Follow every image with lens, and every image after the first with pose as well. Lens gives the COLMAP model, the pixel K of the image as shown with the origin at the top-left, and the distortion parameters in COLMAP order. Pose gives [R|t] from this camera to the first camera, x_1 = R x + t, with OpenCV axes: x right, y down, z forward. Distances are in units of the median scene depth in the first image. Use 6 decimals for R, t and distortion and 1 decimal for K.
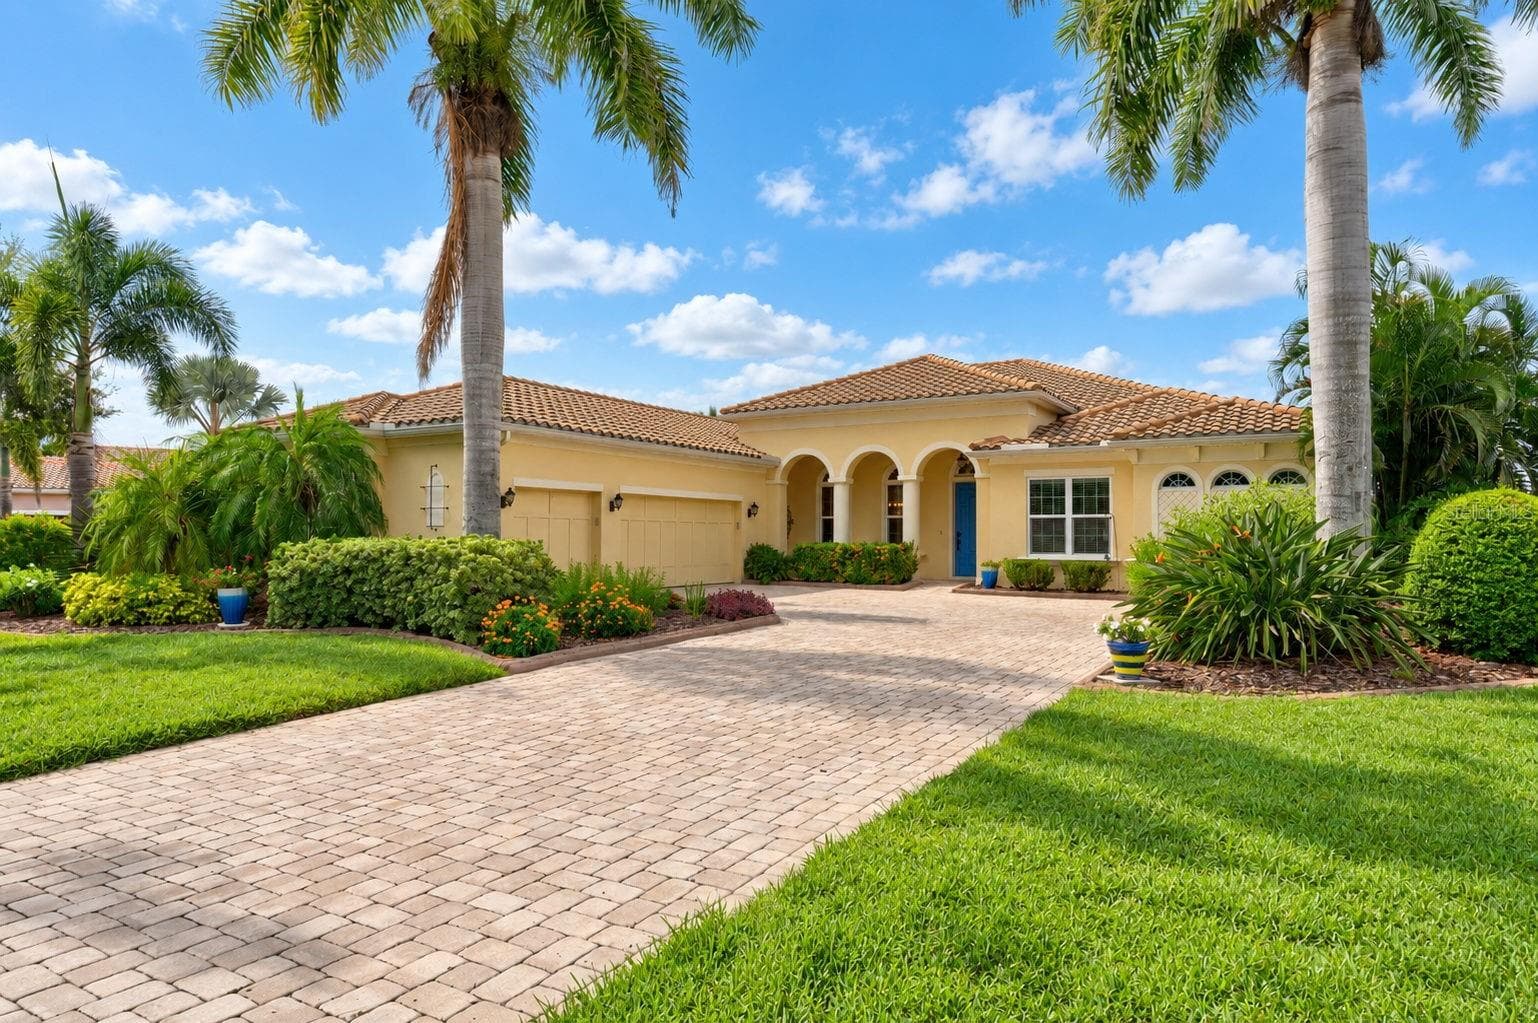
lens RADIAL K [[938.1, 0, 769.0], [0, 938.1, 511.5], [0, 0, 1]] dist [-0.000583, -0.000080]
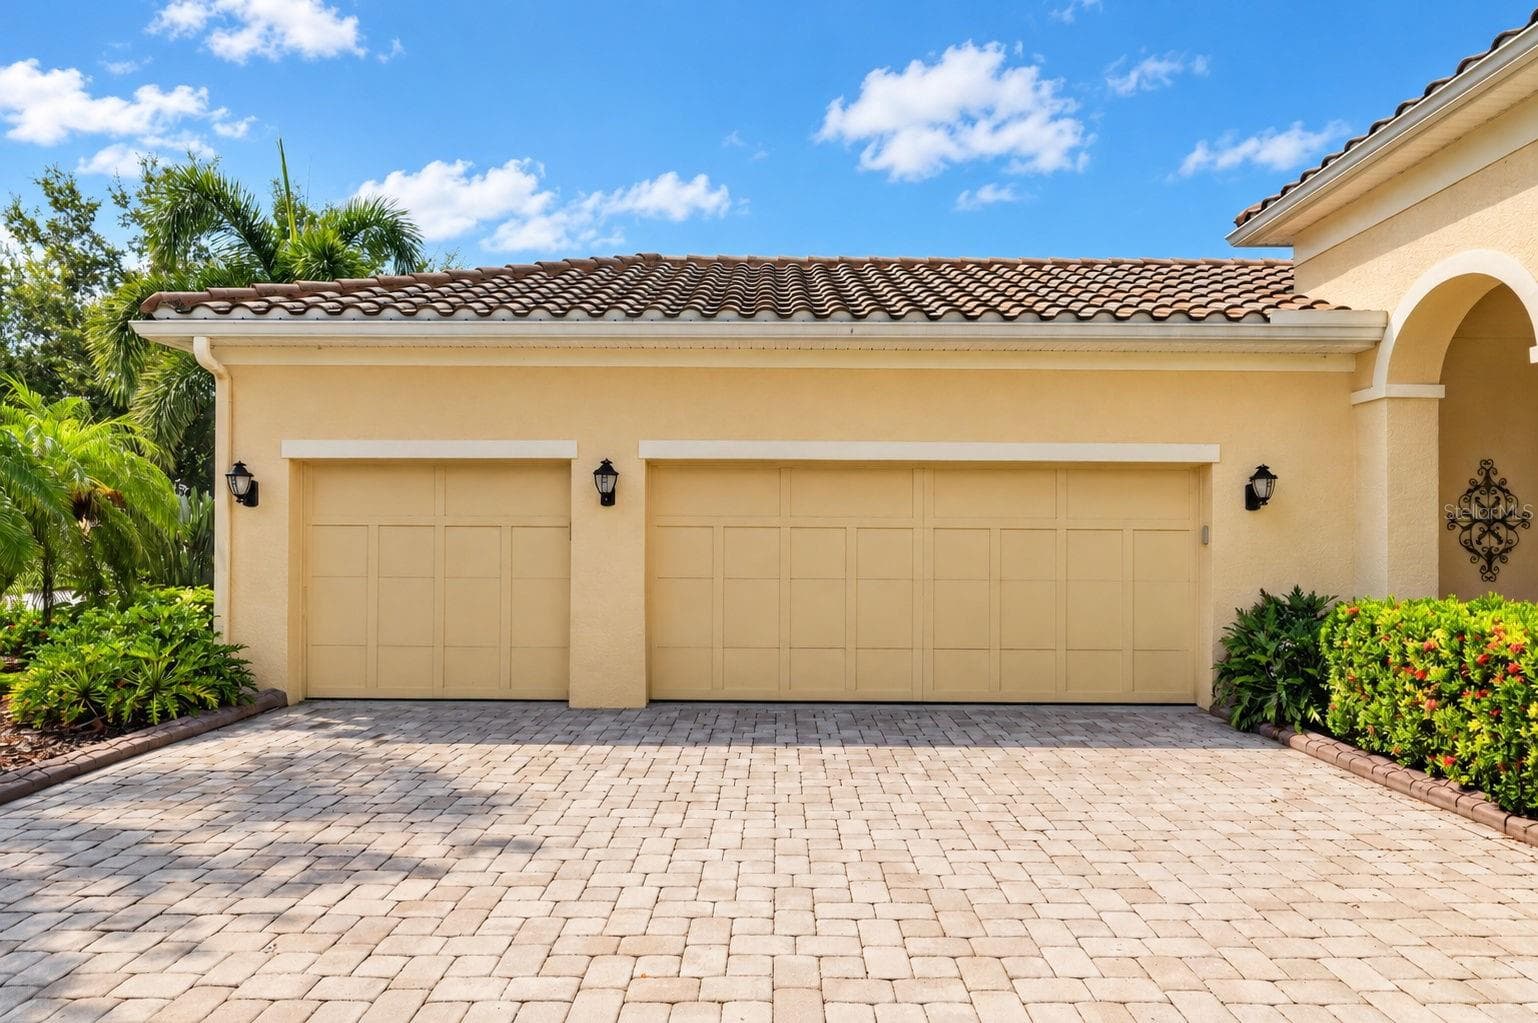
lens RADIAL K [[938.1, 0, 769.0], [0, 938.1, 511.5], [0, 0, 1]] dist [-0.000583, -0.000080]
pose [[0.509187, -0.032801, -0.860030, 0.188320], [0.021640, 0.999446, -0.025306, 0.012131], [0.860384, -0.005726, 0.509615, 0.751262]]
